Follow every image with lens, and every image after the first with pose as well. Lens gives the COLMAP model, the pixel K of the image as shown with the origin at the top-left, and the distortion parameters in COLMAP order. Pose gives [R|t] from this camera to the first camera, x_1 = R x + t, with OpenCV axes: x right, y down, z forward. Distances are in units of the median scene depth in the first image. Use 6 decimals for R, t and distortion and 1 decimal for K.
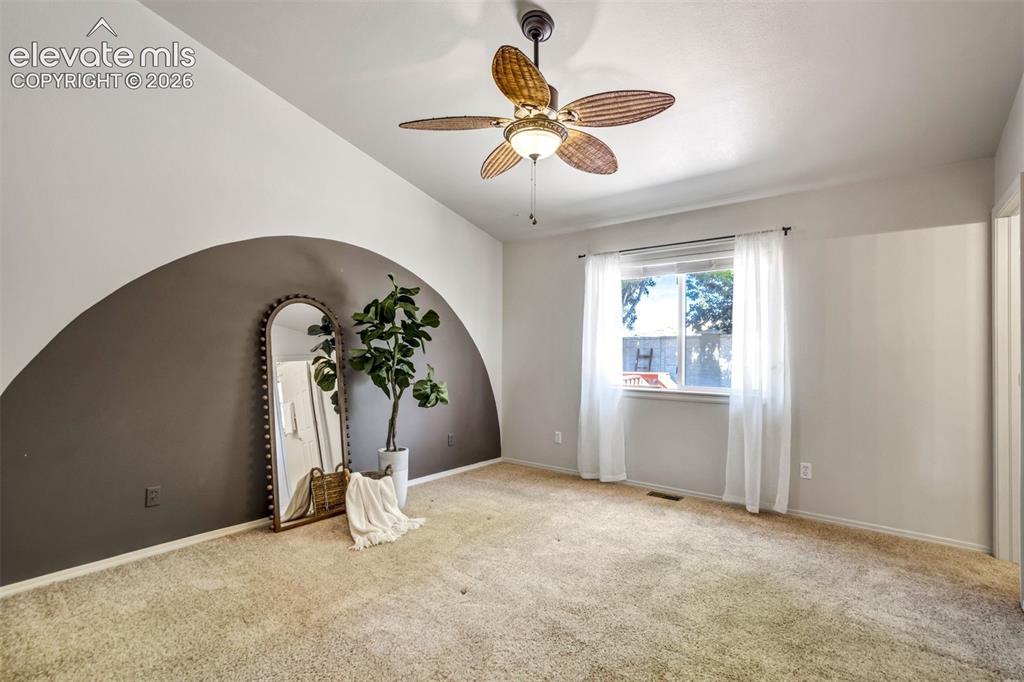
lens RADIAL K [[487.5, 0, 516.8], [0, 487.5, 349.0], [0, 0, 1]] dist [-0.016101, 0.000265]
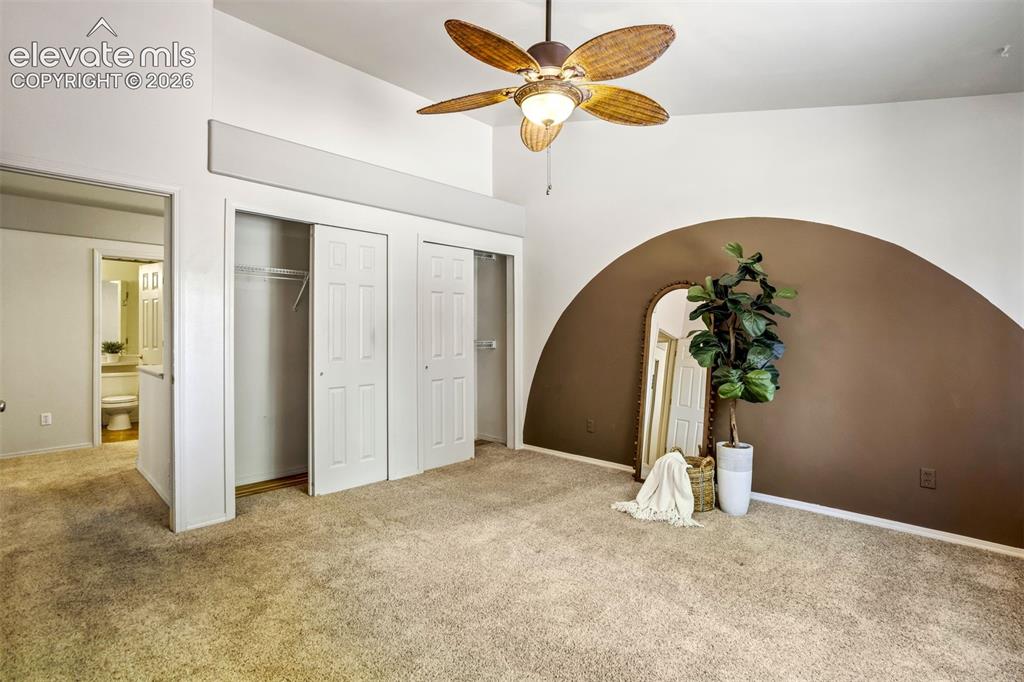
lens RADIAL K [[496.6, 0, 512.0], [0, 496.6, 341.0], [0, 0, 1]] dist [0.001406, 0.000586]
pose [[-0.094128, 0.018671, -0.995385, 0.713662], [0.004518, 0.999822, 0.018327, 0.000350], [0.995550, -0.002773, -0.094195, 0.737605]]
